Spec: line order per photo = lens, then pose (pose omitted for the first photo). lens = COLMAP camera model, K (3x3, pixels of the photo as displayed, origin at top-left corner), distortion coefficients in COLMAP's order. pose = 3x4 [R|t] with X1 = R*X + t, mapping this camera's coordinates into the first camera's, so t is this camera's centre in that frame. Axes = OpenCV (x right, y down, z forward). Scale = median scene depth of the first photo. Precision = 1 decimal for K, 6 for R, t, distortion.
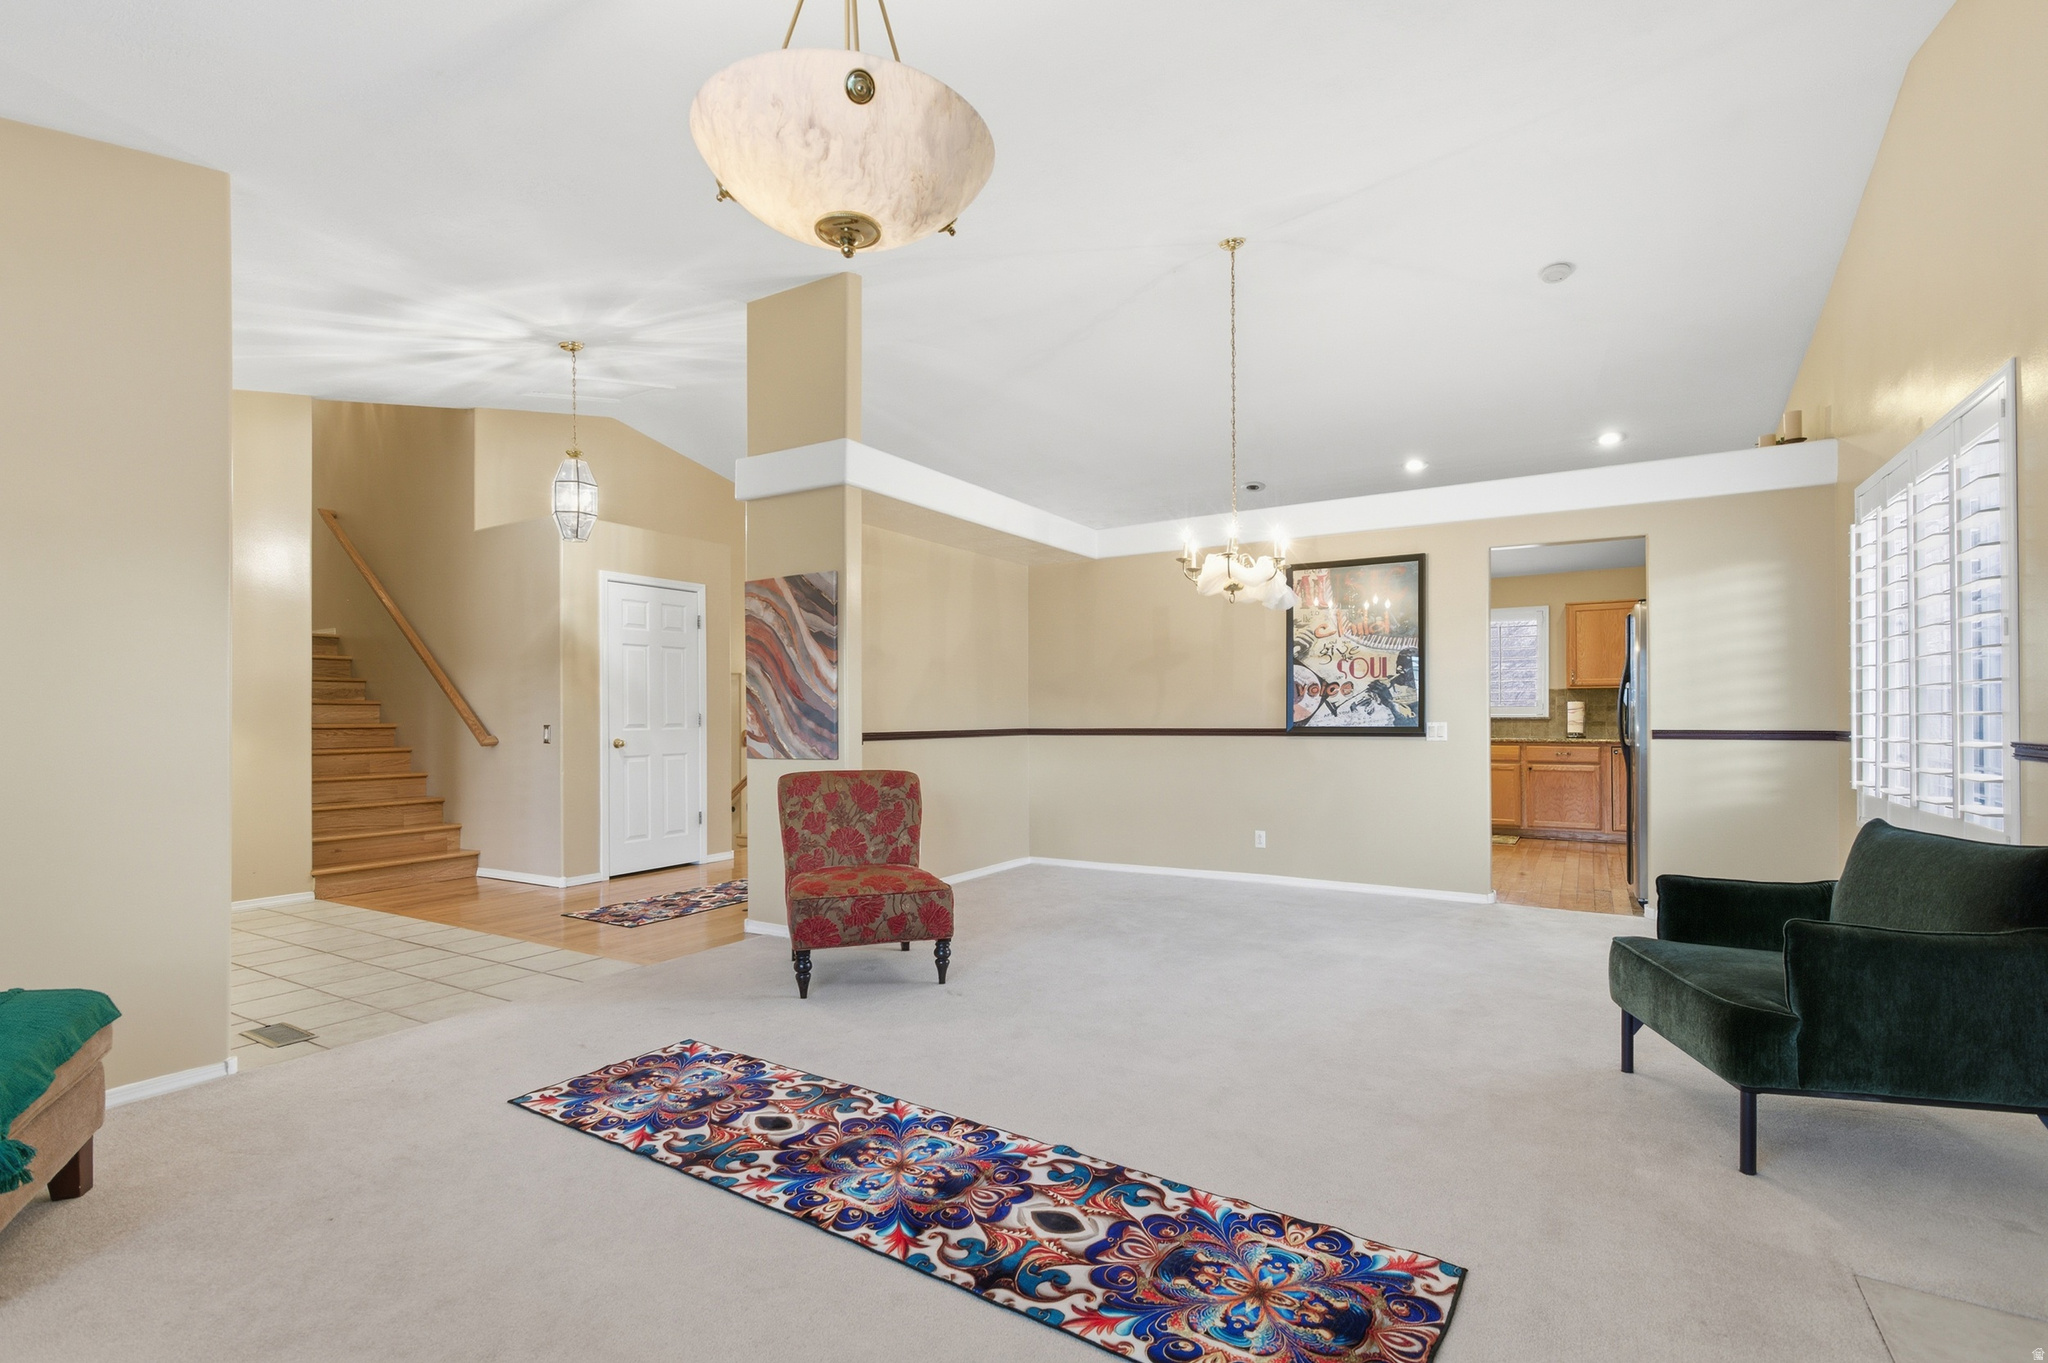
lens RADIAL K [[947.2, 0, 1043.0], [0, 947.2, 720.6], [0, 0, 1]] dist [0.010895, 0.000364]
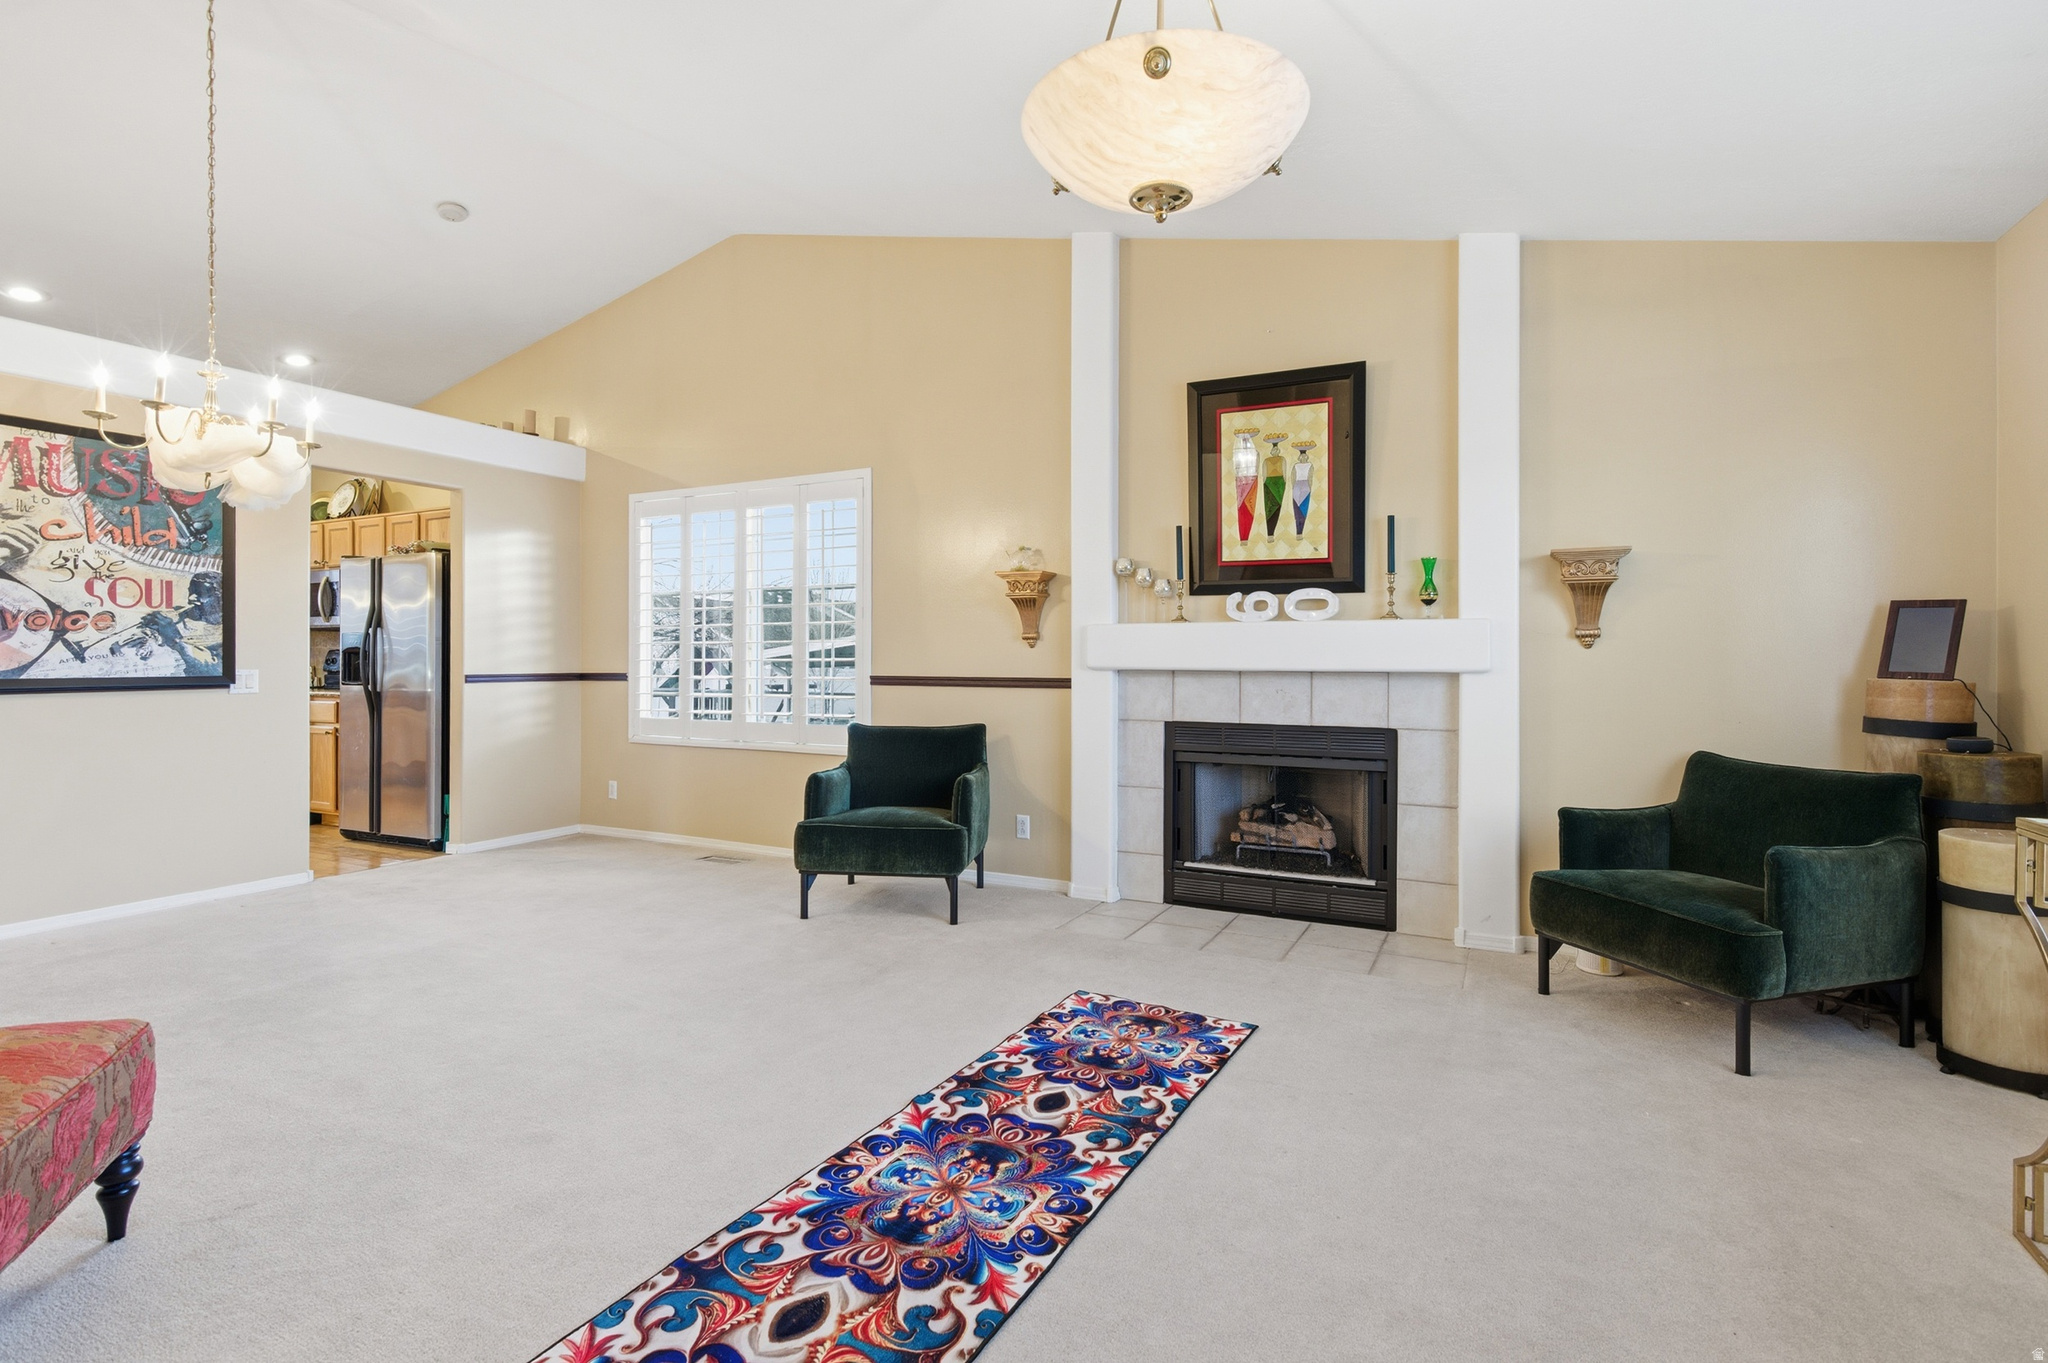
lens RADIAL K [[947.2, 0, 1023.0], [0, 947.2, 663.1], [0, 0, 1]] dist [0.010895, 0.000364]
pose [[-0.054294, -0.002152, 0.998523, -0.480233], [0.005207, 0.999983, 0.002438, -0.002760], [-0.998511, 0.005332, -0.054282, 0.465912]]
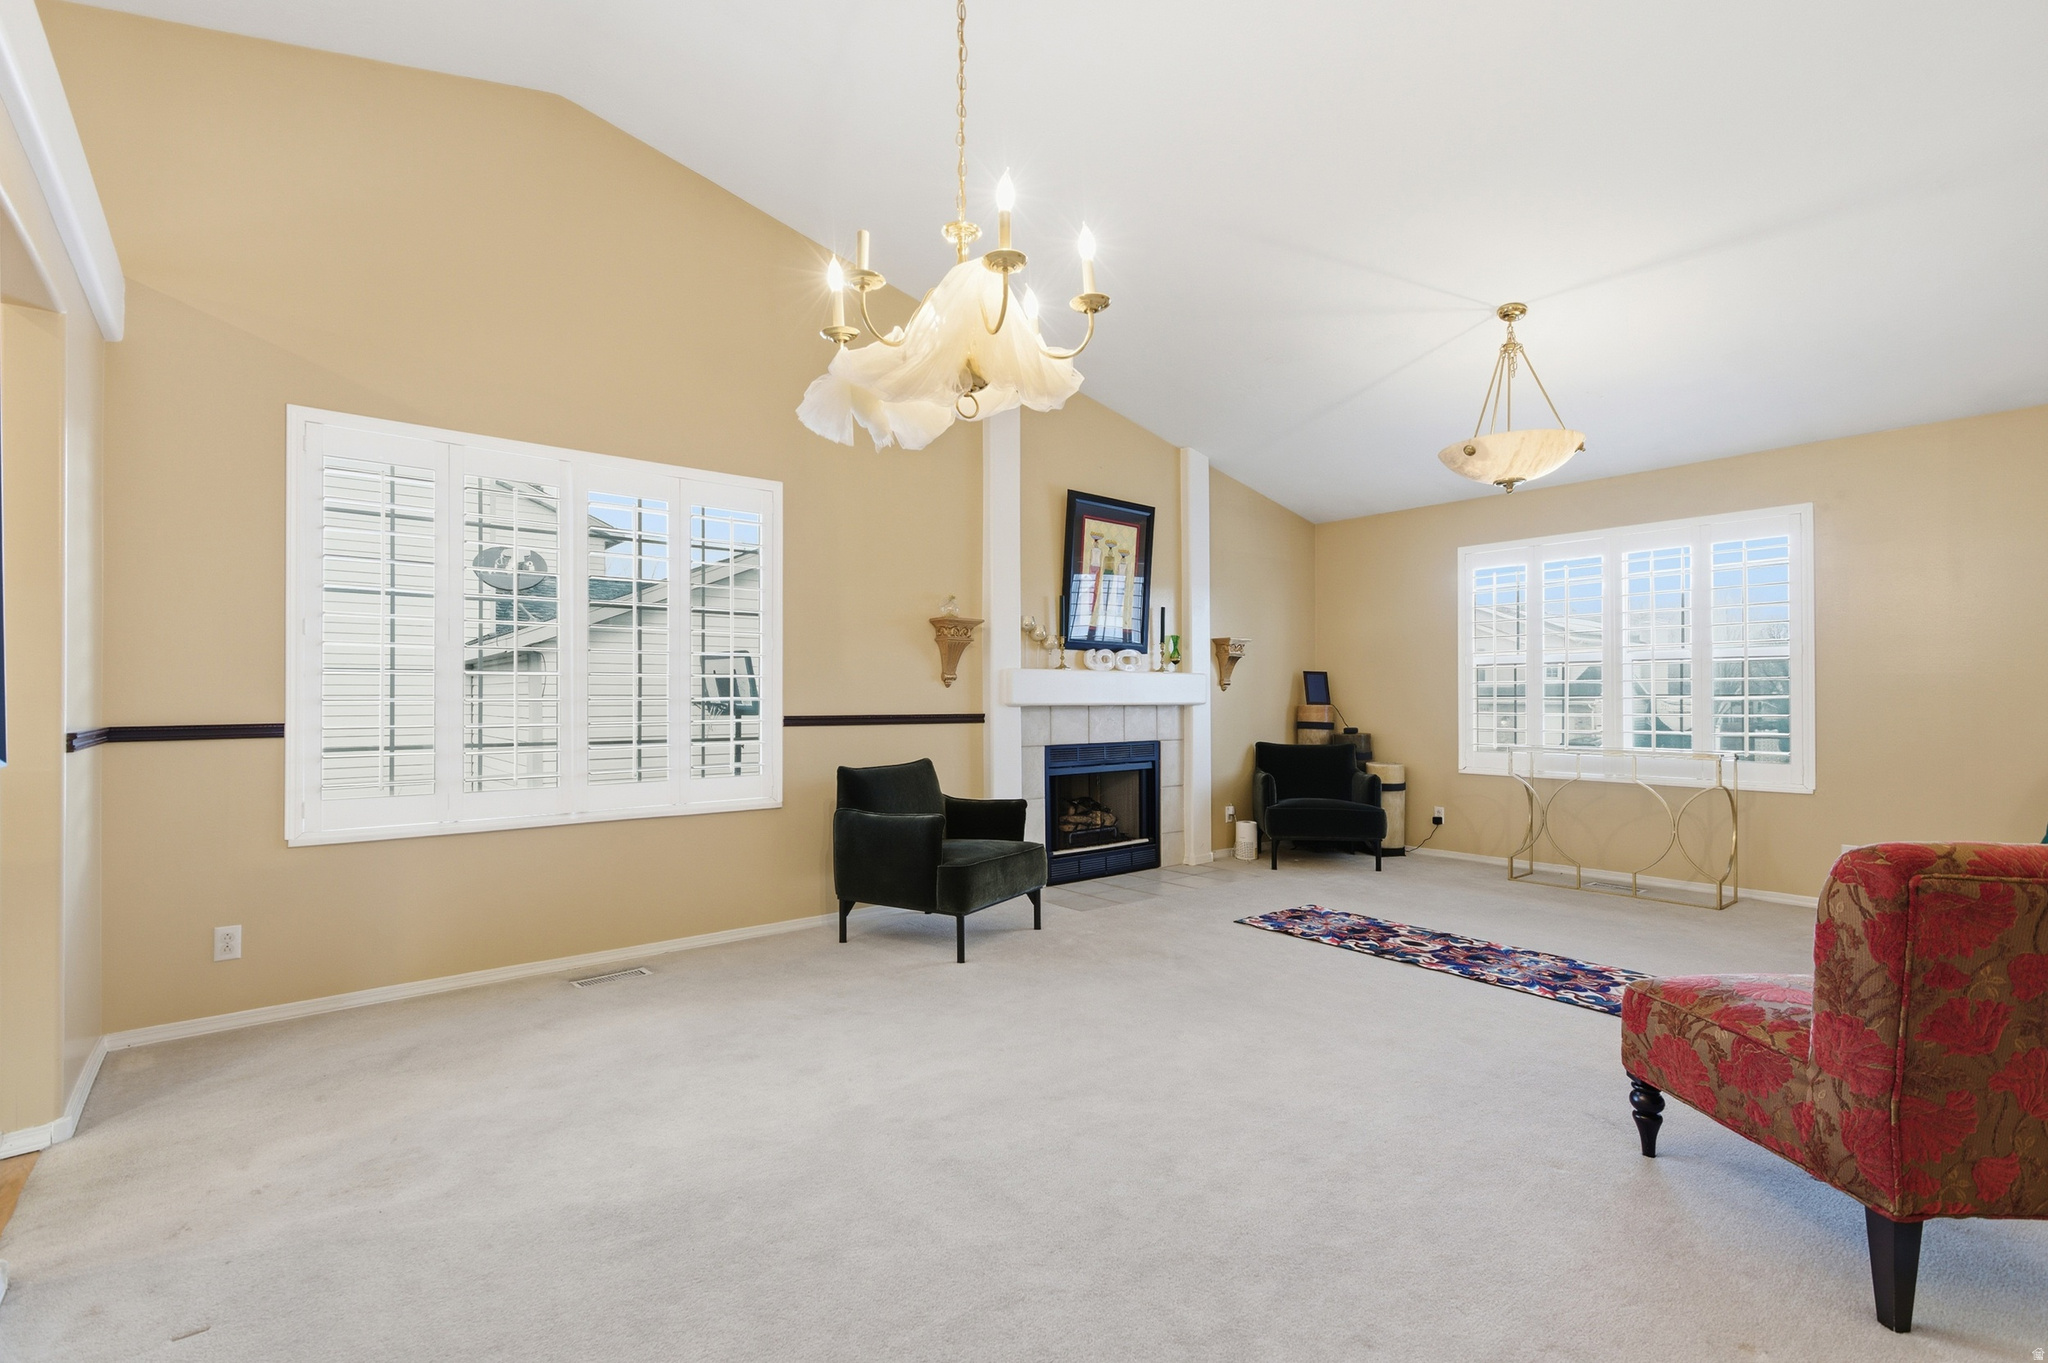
lens RADIAL K [[947.2, 0, 992.2], [0, 947.2, 699.2], [0, 0, 1]] dist [0.010895, 0.000364]
pose [[-0.933241, -0.000627, 0.359250, 0.055527], [0.003066, 0.999948, 0.009710, -0.012506], [-0.359238, 0.010163, -0.933191, 1.385752]]
